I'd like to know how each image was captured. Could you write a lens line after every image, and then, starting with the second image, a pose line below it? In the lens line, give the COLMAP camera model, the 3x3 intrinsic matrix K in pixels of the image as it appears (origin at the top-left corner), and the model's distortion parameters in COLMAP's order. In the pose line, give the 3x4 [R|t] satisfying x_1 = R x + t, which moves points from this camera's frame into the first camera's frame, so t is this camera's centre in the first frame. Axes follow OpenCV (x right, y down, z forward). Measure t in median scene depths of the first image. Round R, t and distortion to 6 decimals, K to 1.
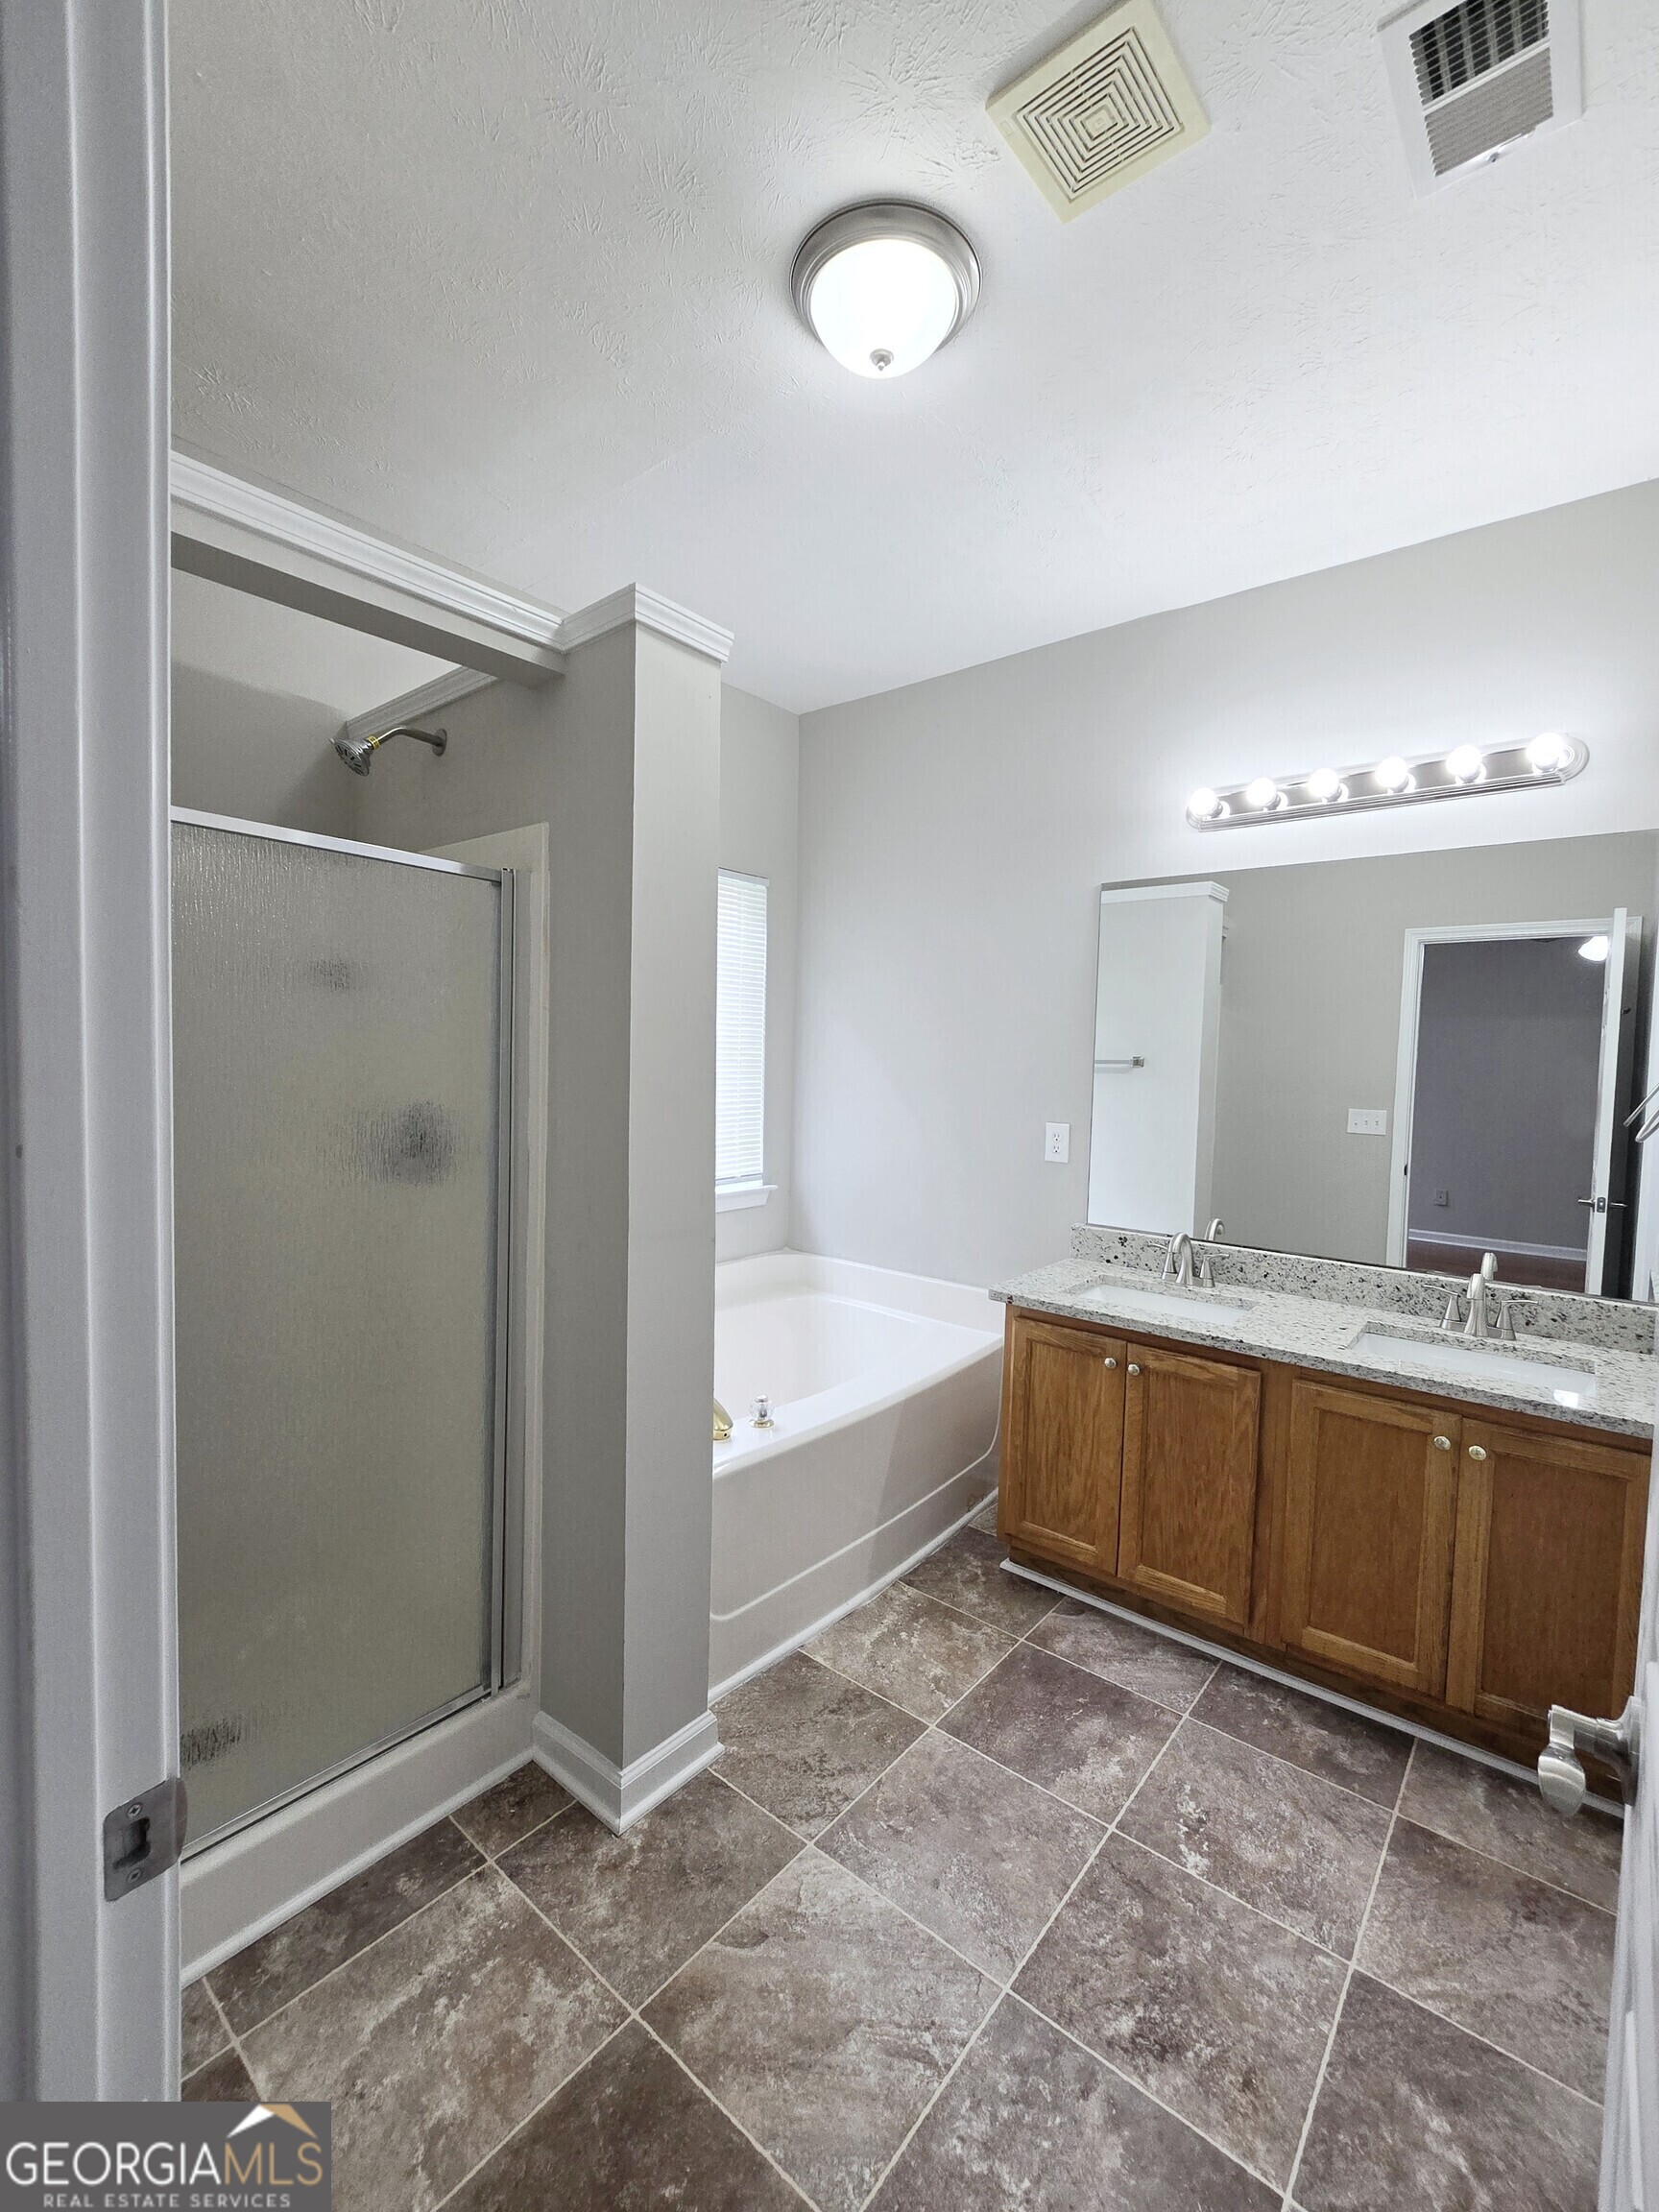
lens RADIAL K [[924.9, 0, 820.9], [0, 924.9, 1103.1], [0, 0, 1]] dist [0.003839, 0.002740]
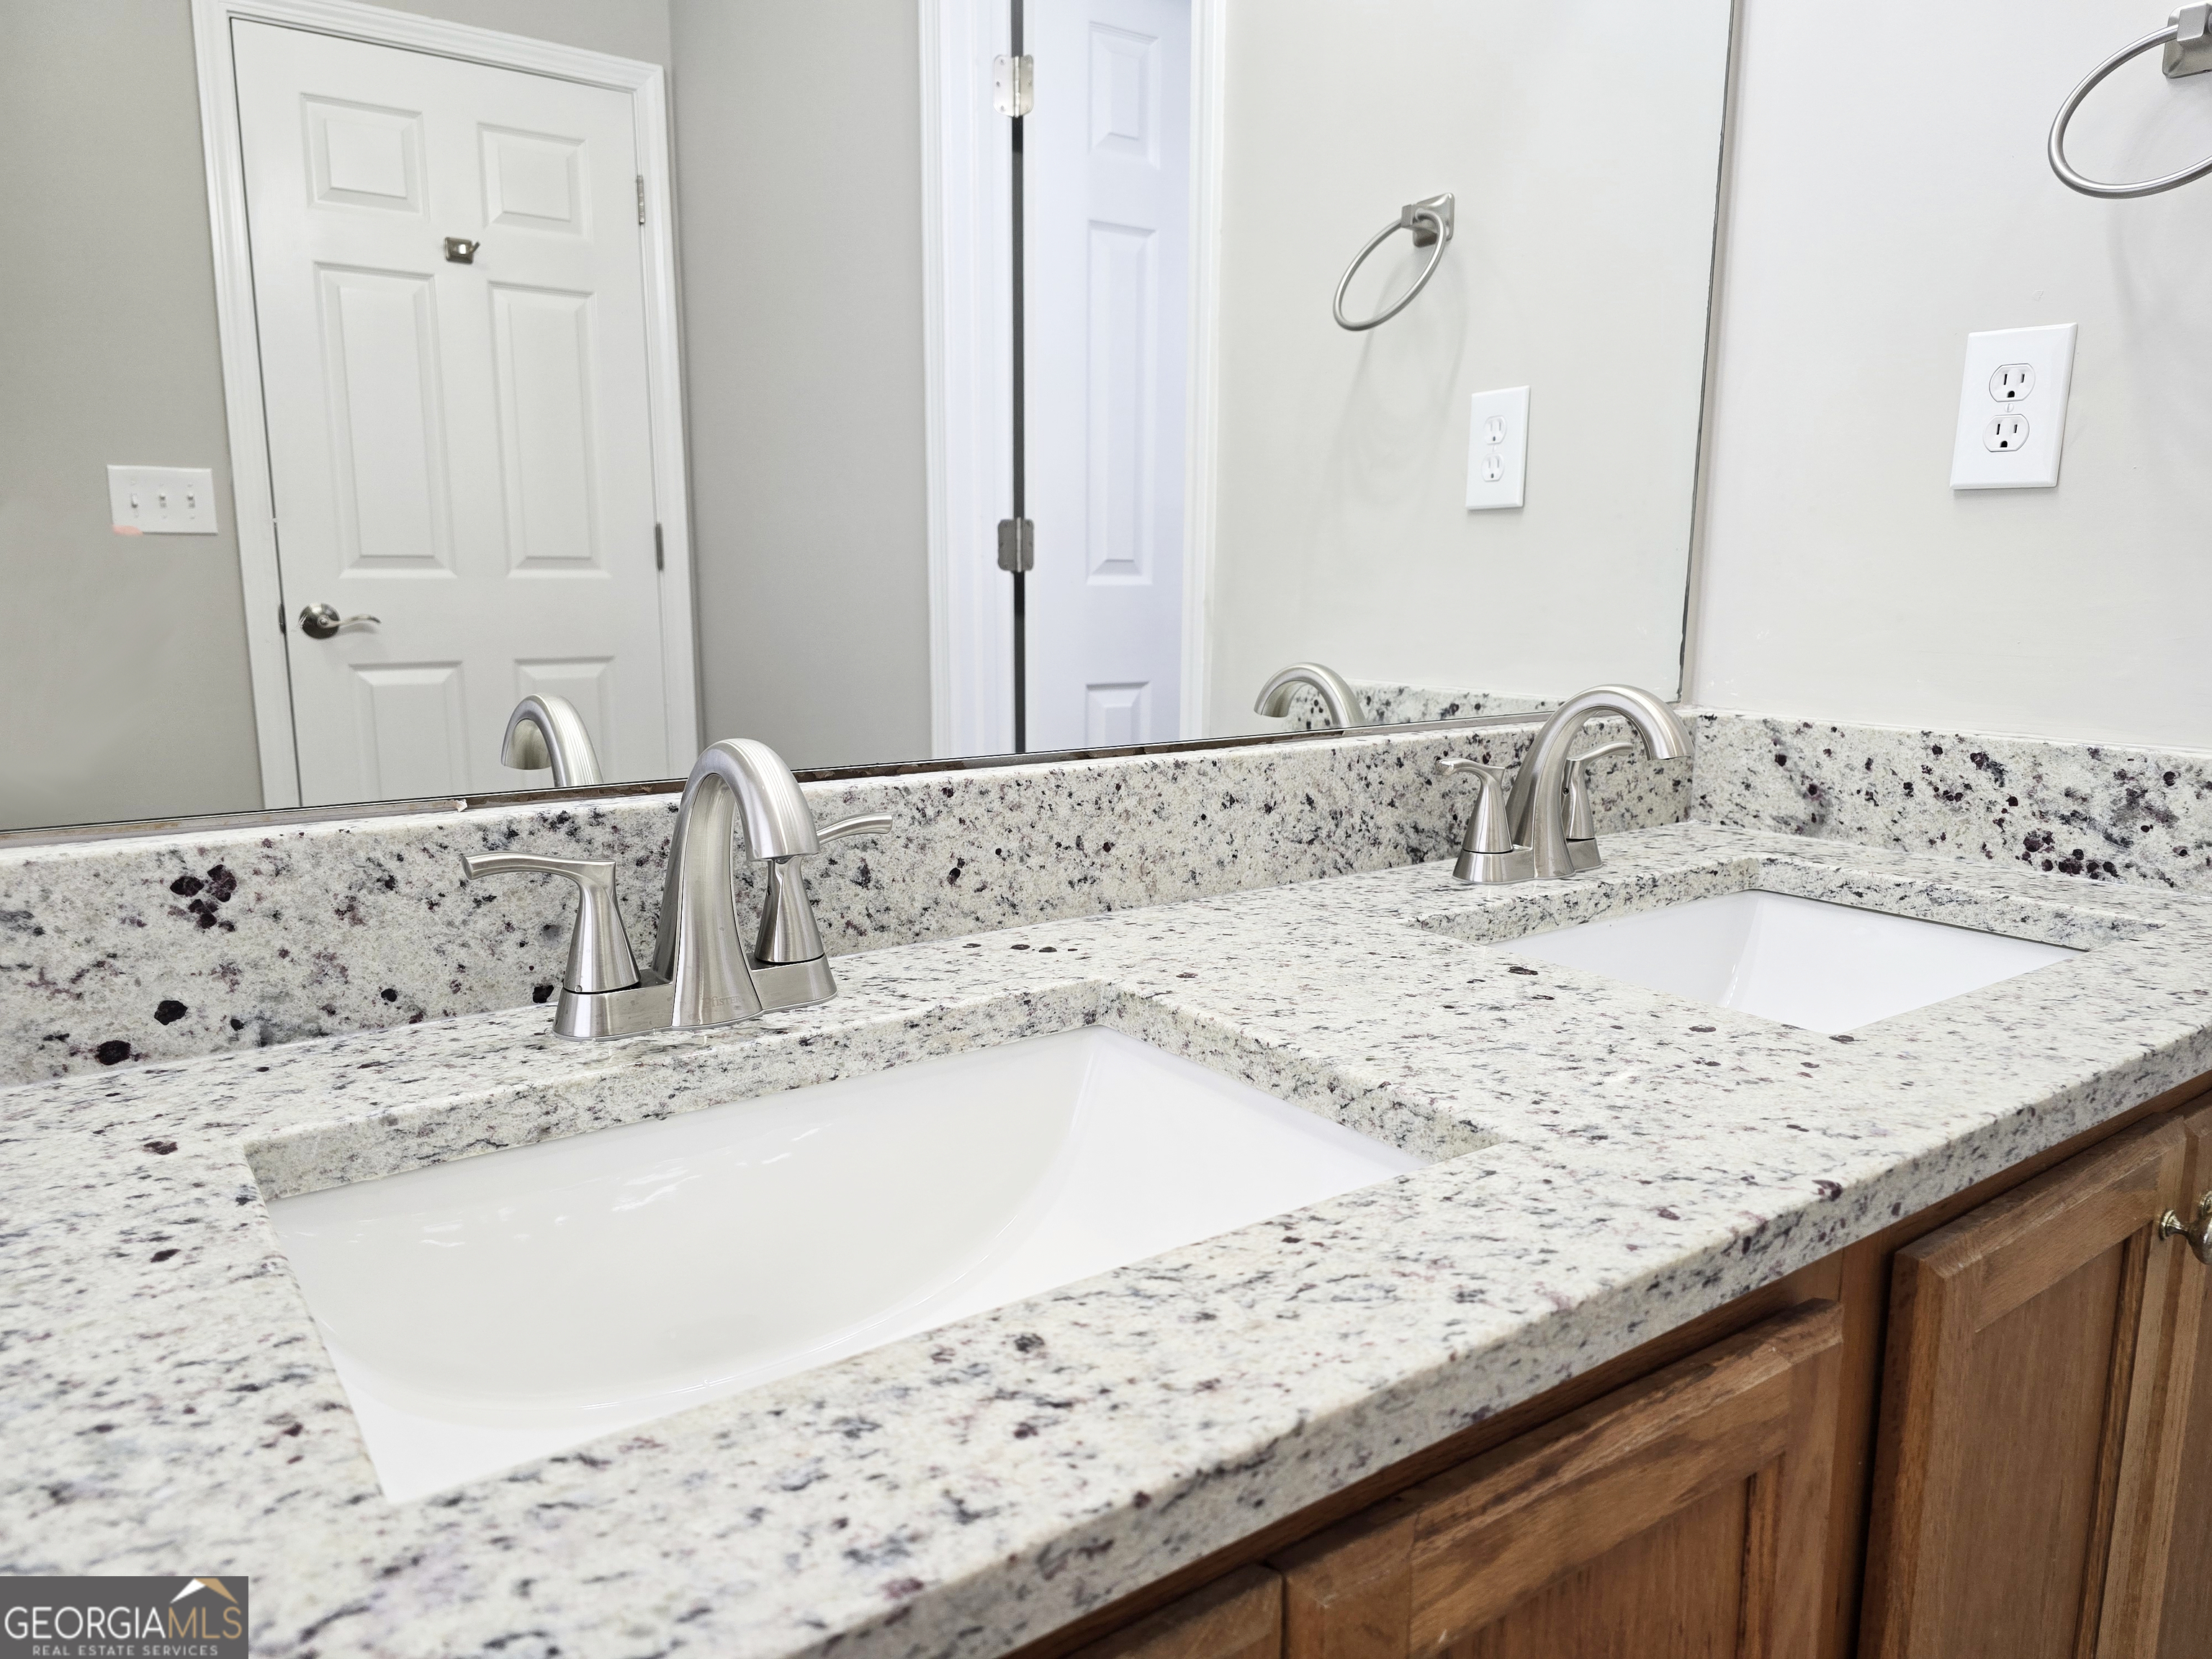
lens RADIAL K [[1478.2, 0, 1105.4], [0, 1478.2, 829.2], [0, 0, 1]] dist [0.005190, 0.001065]
pose [[0.243560, -0.190771, 0.950939, 0.144852], [0.044954, 0.981632, 0.185414, 0.113922], [-0.968843, -0.002411, 0.247662, 0.920232]]
